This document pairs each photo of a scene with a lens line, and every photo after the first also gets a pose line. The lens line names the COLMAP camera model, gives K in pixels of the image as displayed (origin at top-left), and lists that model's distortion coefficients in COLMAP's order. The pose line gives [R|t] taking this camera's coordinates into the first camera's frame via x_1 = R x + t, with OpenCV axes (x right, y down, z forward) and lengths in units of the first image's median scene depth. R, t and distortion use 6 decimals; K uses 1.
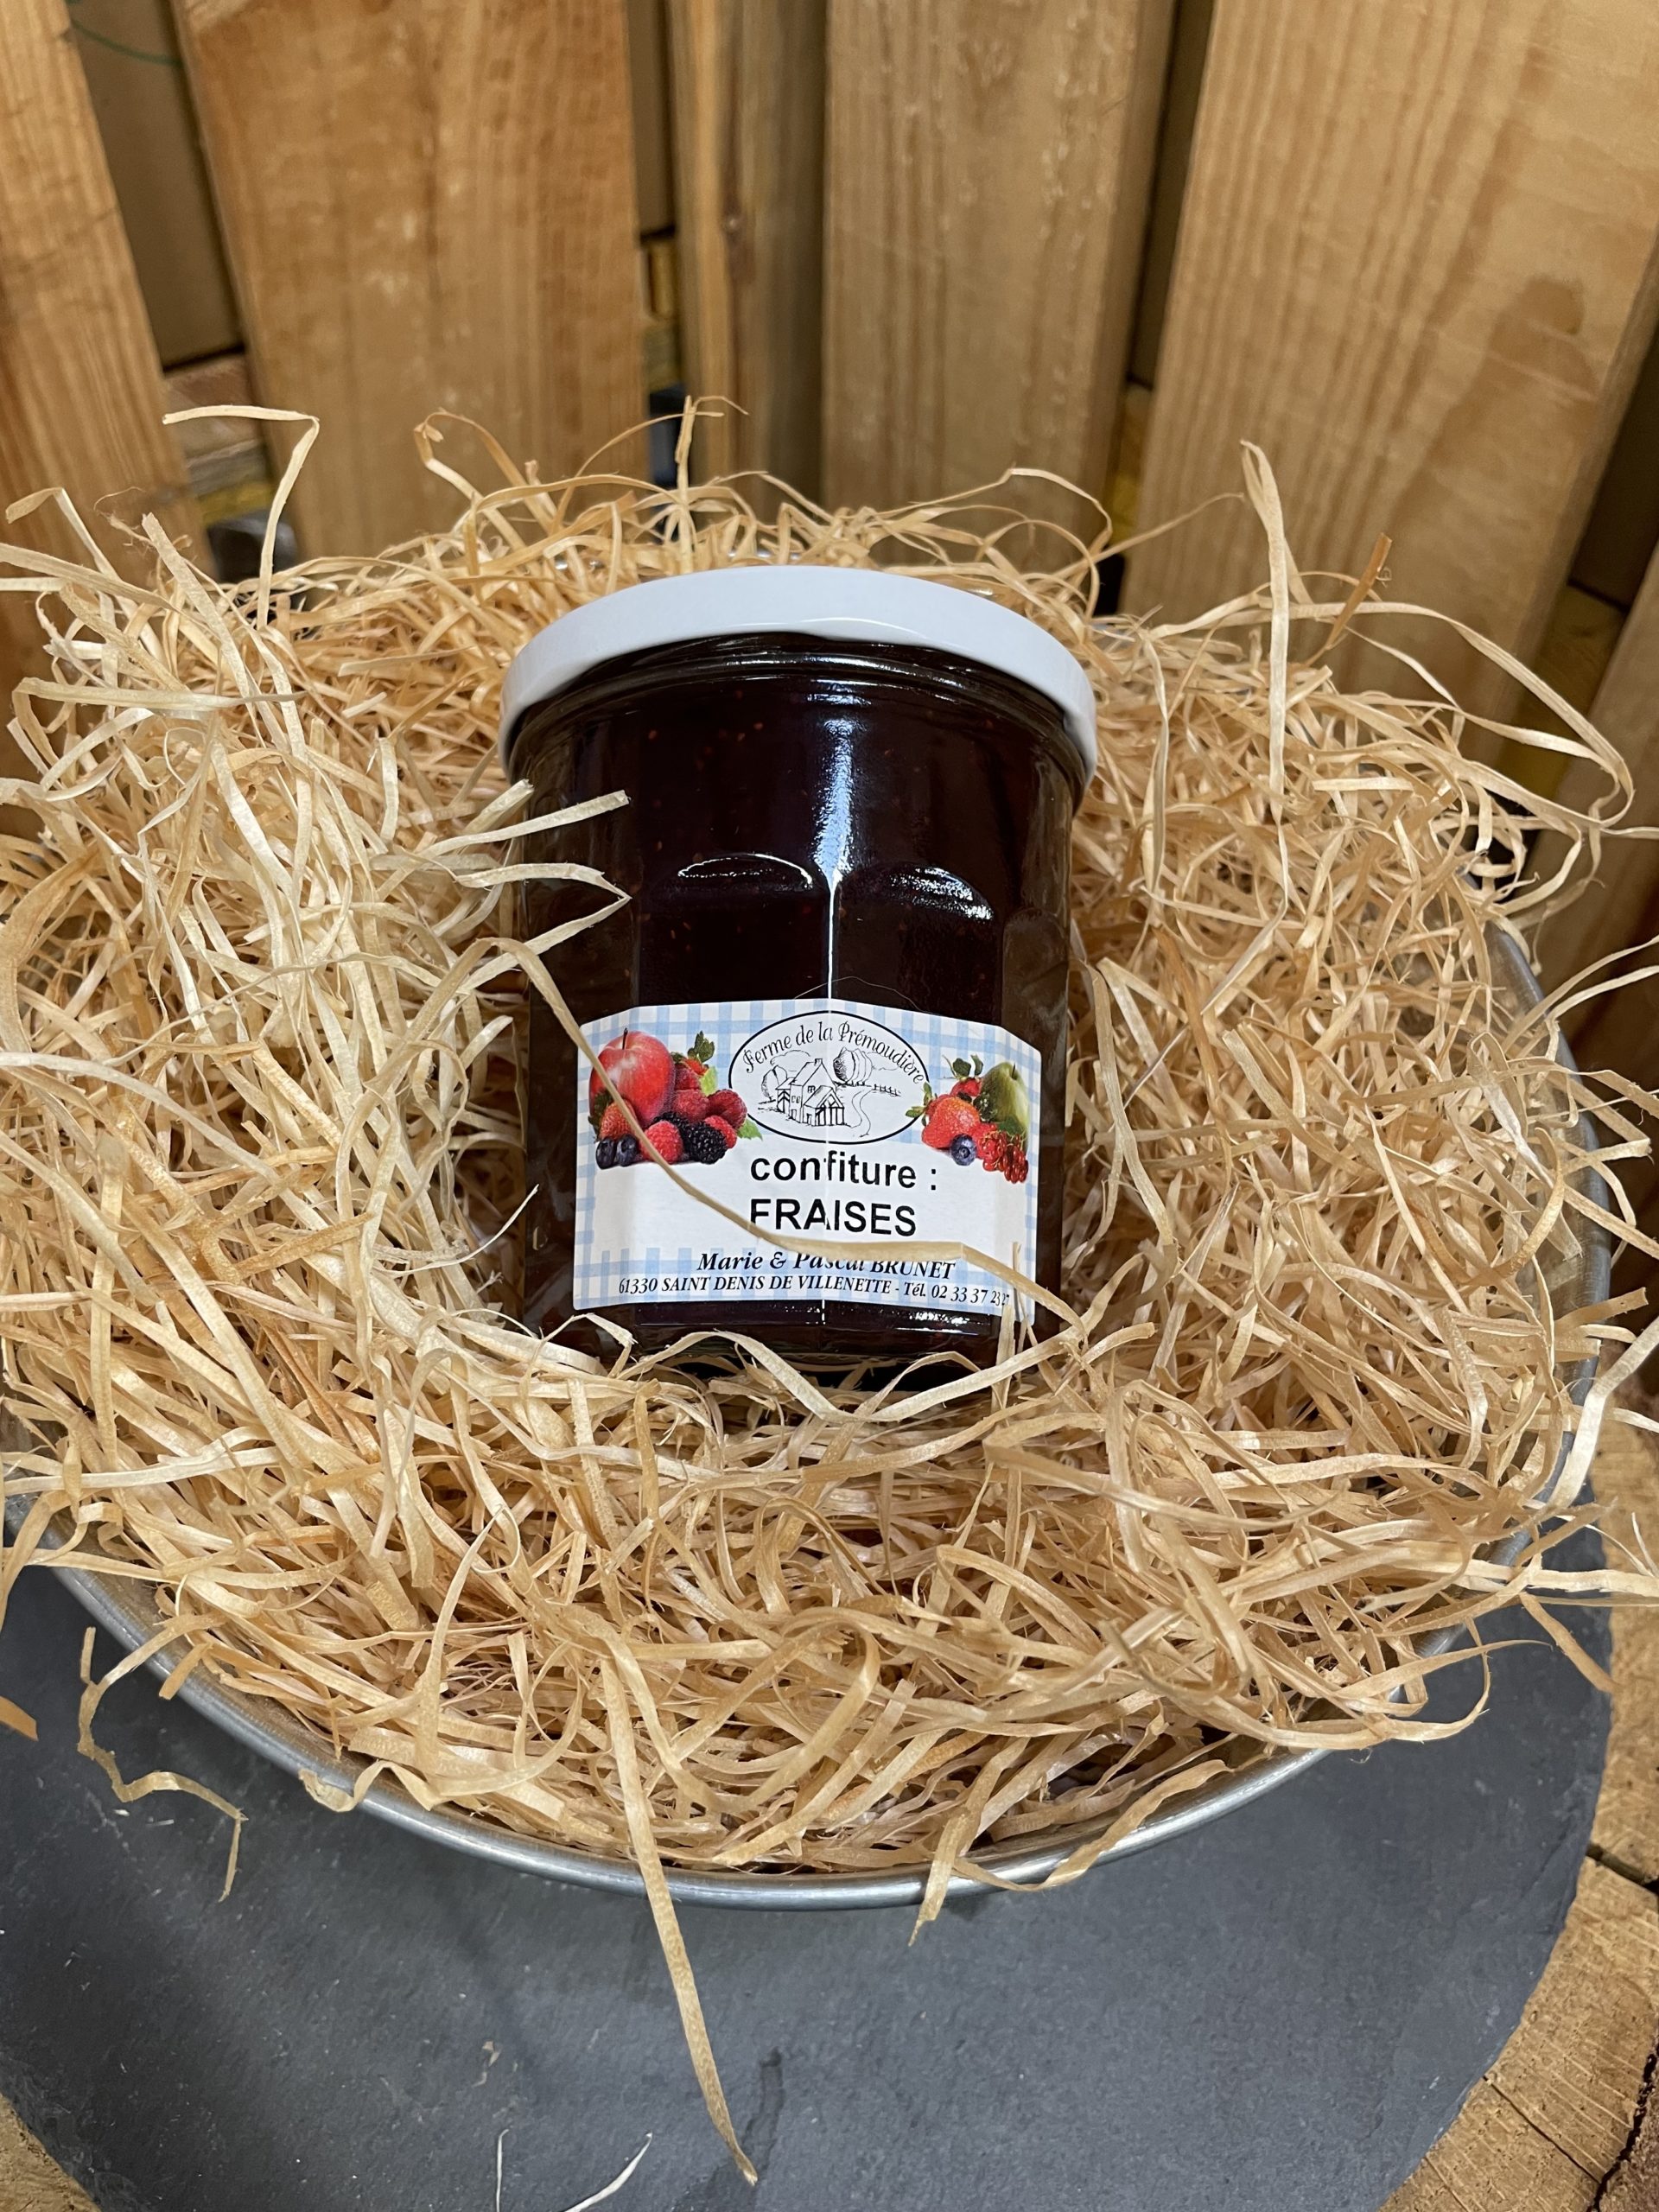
lens RADIAL K [[1711.8, 0, 825.4], [0, 1711.8, 1107.2], [0, 0, 1]] dist [0.074065, -0.123987]
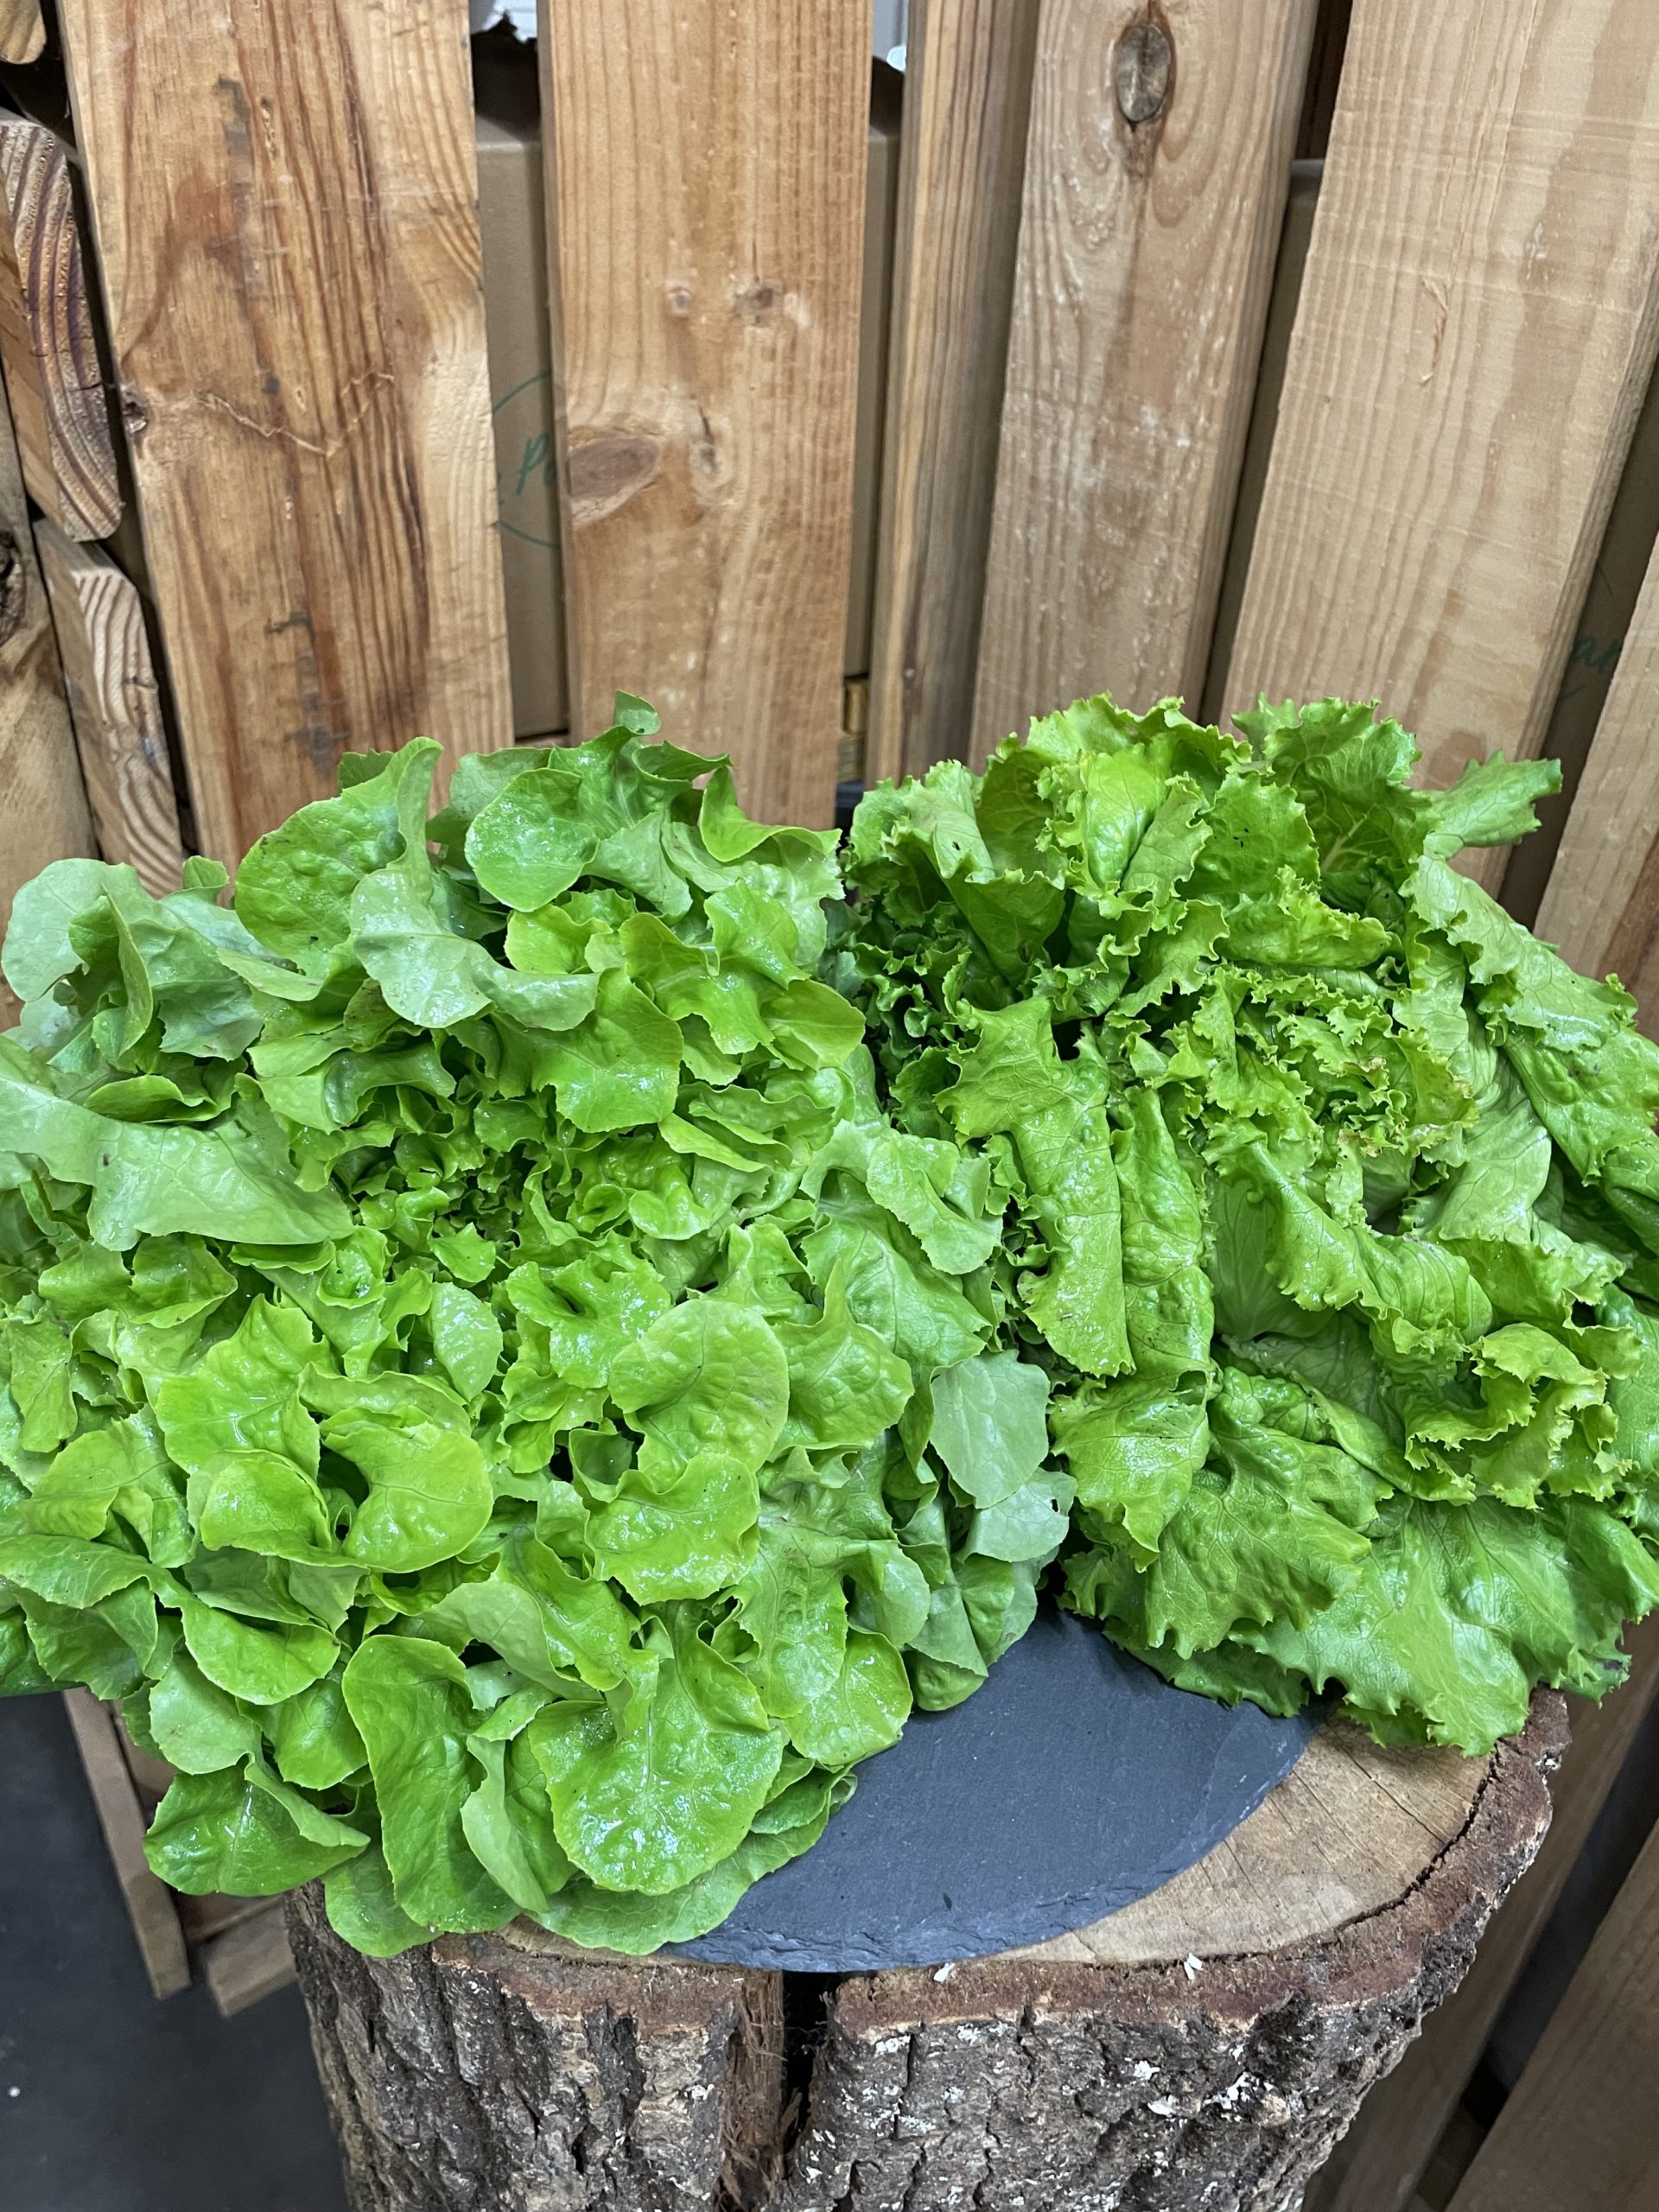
lens RADIAL K [[1711.8, 0, 830.8], [0, 1711.8, 1091.8], [0, 0, 1]] dist [0.074065, -0.123987]
pose [[0.996442, 0.070909, -0.045559, -0.036431], [-0.079743, 0.968183, -0.237198, 0.188759], [0.027290, 0.239987, 0.970392, -0.335356]]
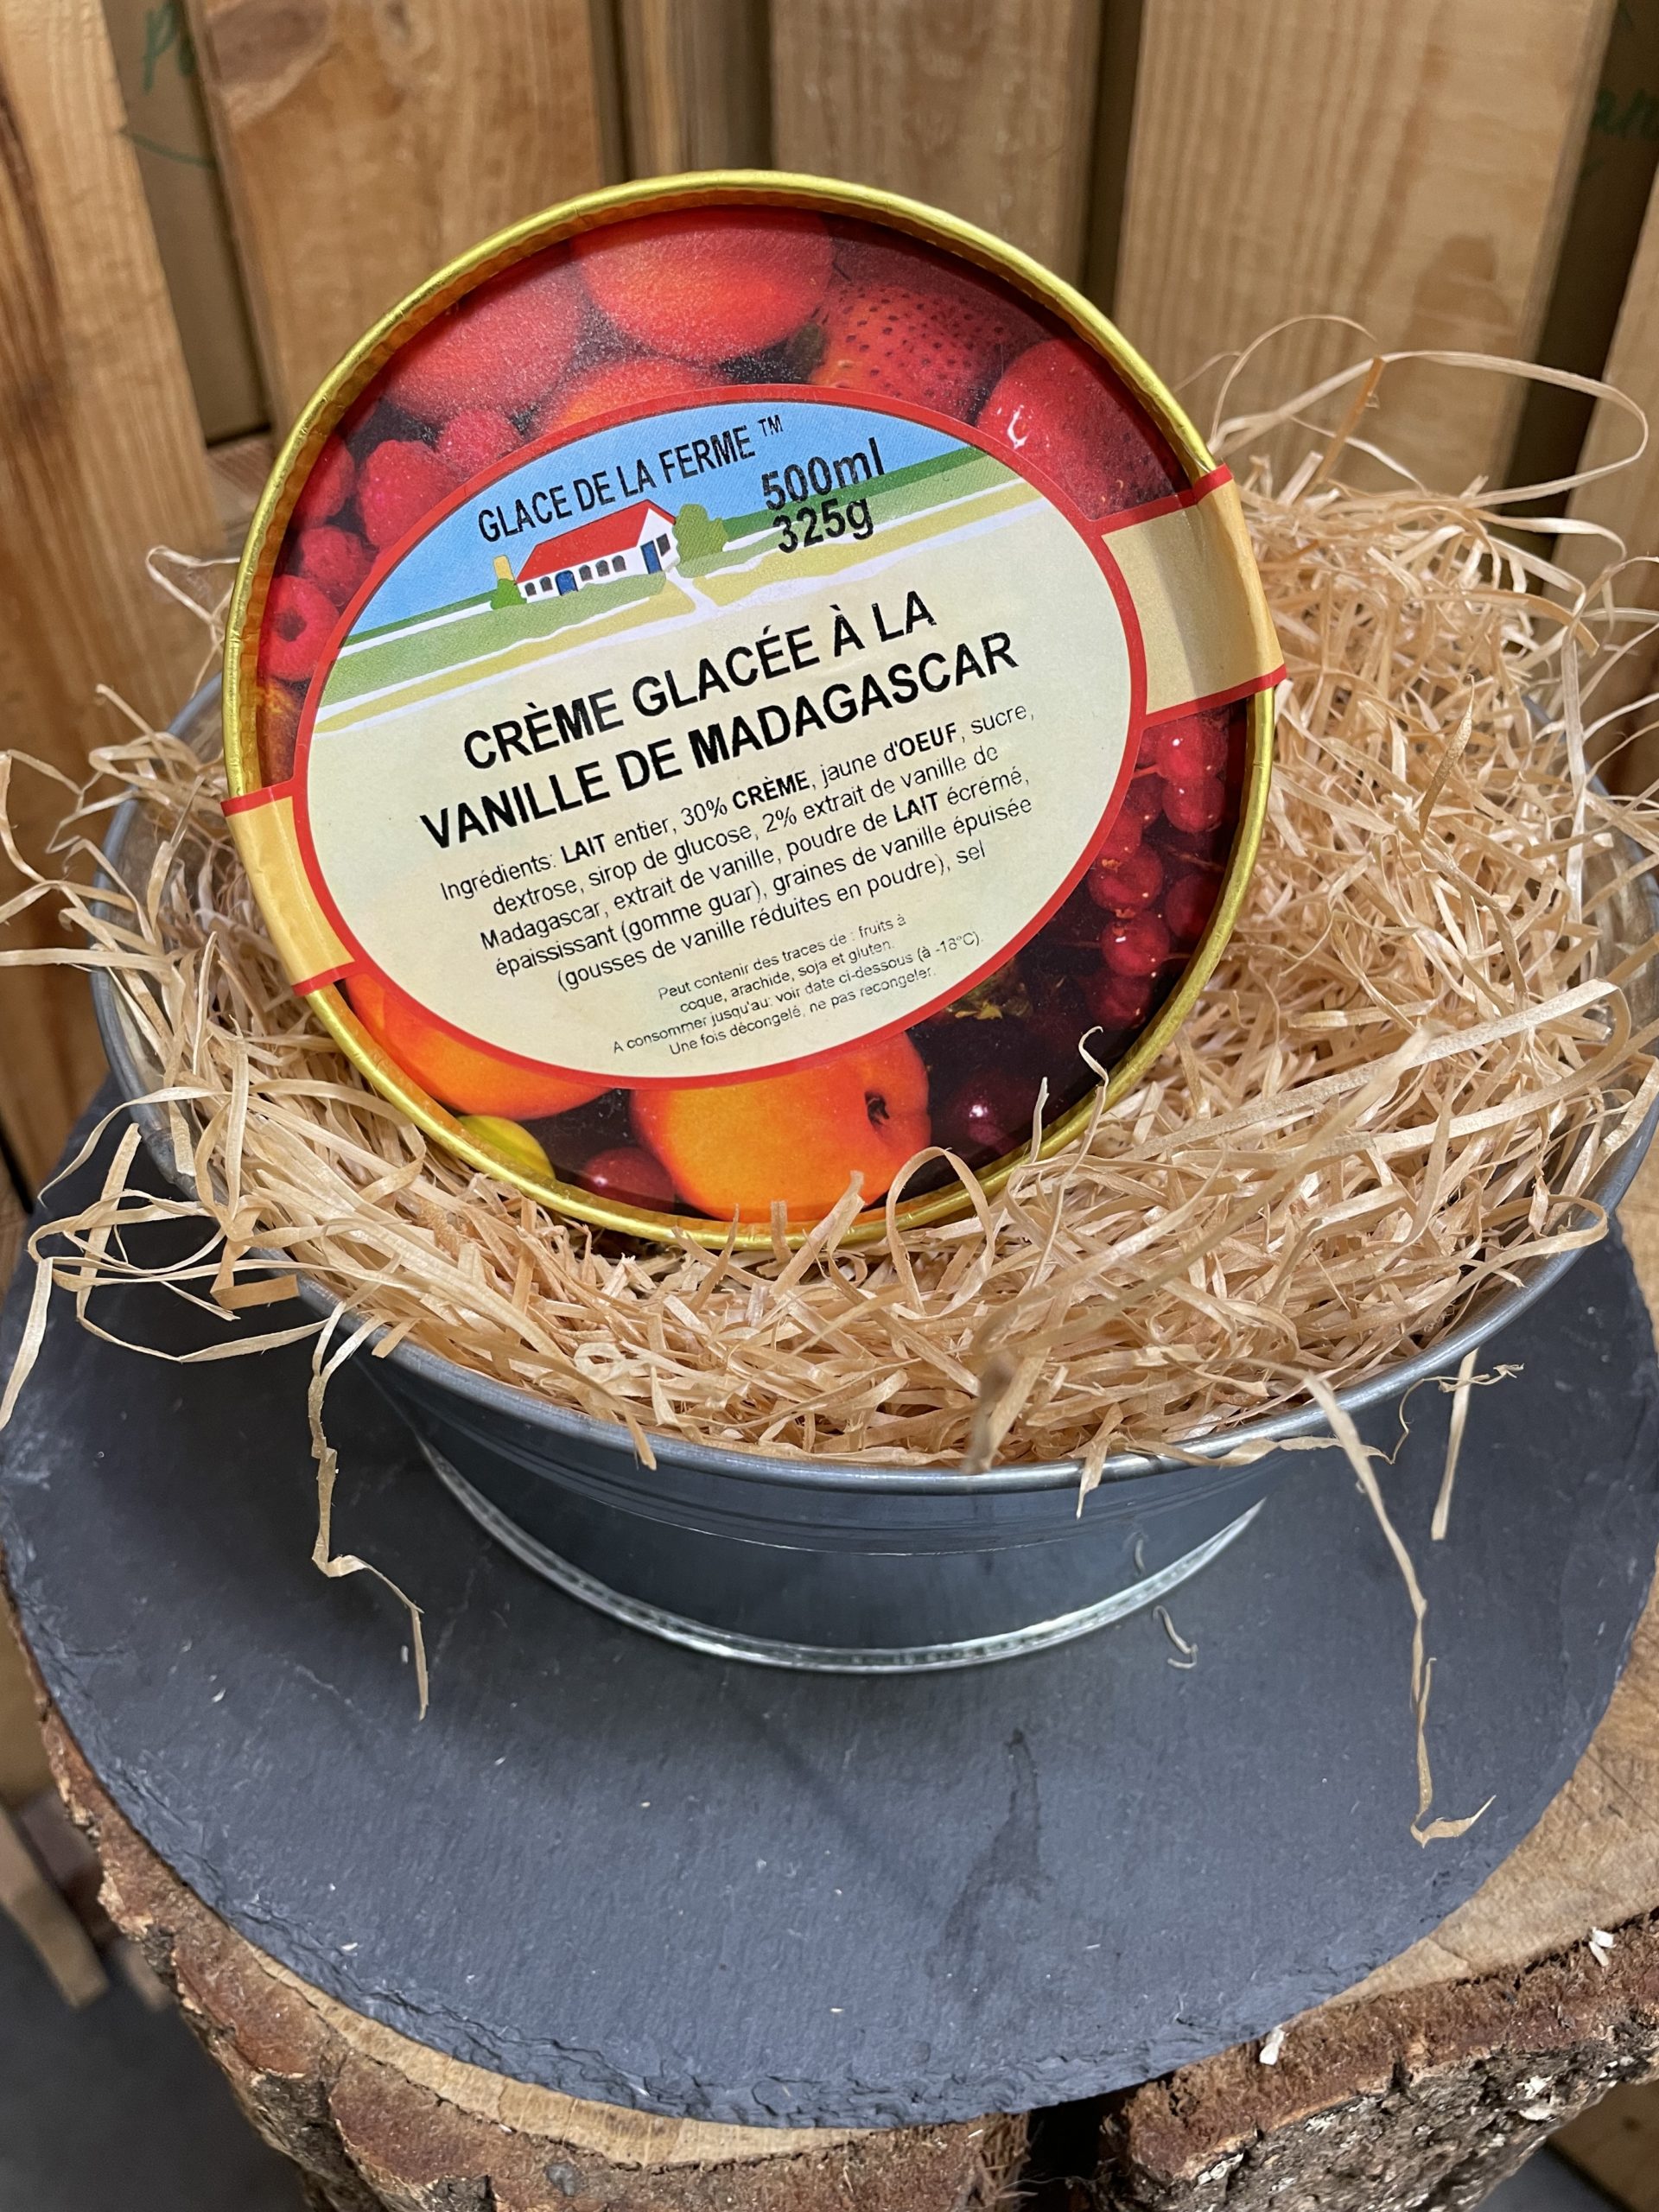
lens RADIAL K [[1711.8, 0, 817.5], [0, 1711.8, 1109.4], [0, 0, 1]] dist [0.074065, -0.123987]
pose [[0.992891, -0.093243, 0.073977, -0.128227], [0.100954, 0.988964, -0.108434, 0.153488], [-0.063050, 0.115131, 0.991347, -0.054453]]
